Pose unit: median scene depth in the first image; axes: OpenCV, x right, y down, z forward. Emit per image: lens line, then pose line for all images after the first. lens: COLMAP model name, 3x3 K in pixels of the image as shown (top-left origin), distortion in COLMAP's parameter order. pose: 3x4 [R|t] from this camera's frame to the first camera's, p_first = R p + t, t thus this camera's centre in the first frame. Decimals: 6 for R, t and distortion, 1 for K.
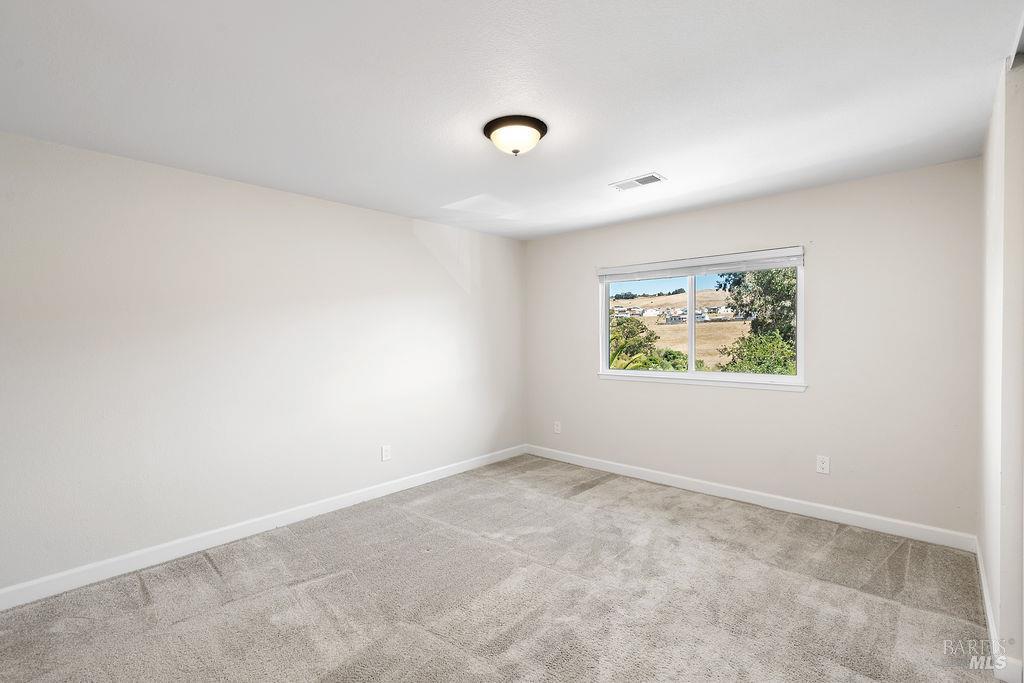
lens RADIAL K [[467.7, 0, 515.4], [0, 467.7, 341.3], [0, 0, 1]] dist [-0.002719, 0.002052]
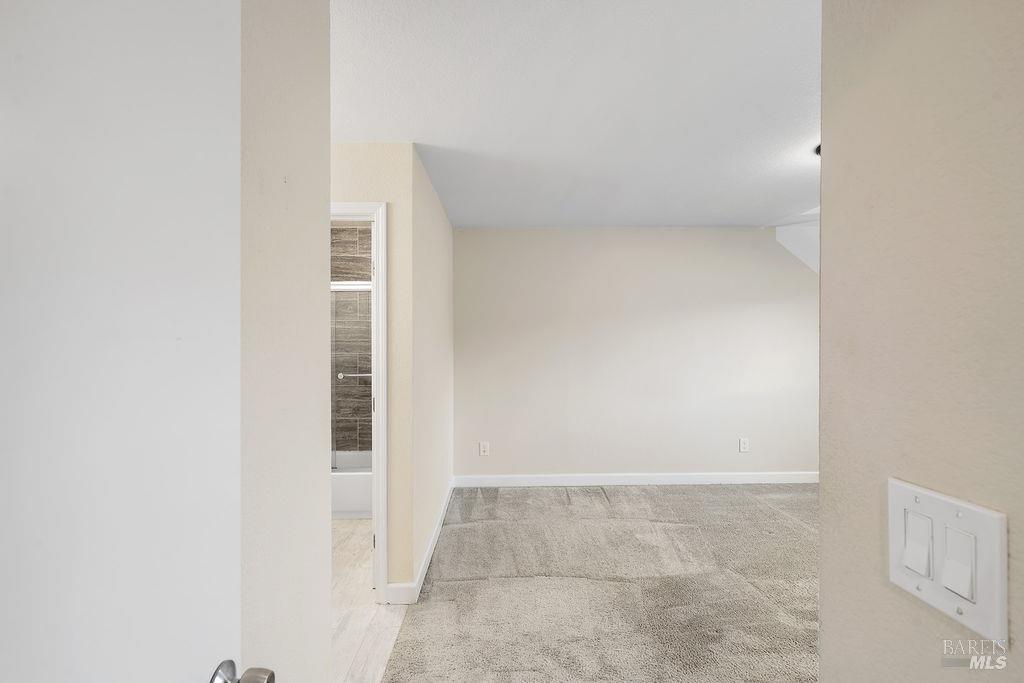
lens RADIAL K [[467.7, 0, 512.5], [0, 467.7, 340.7], [0, 0, 1]] dist [-0.002719, 0.002052]
pose [[0.693091, 0.012518, -0.720742, 0.208215], [-0.017165, 0.999852, 0.000859, 0.002639], [0.720646, 0.011776, 0.693203, -0.238146]]
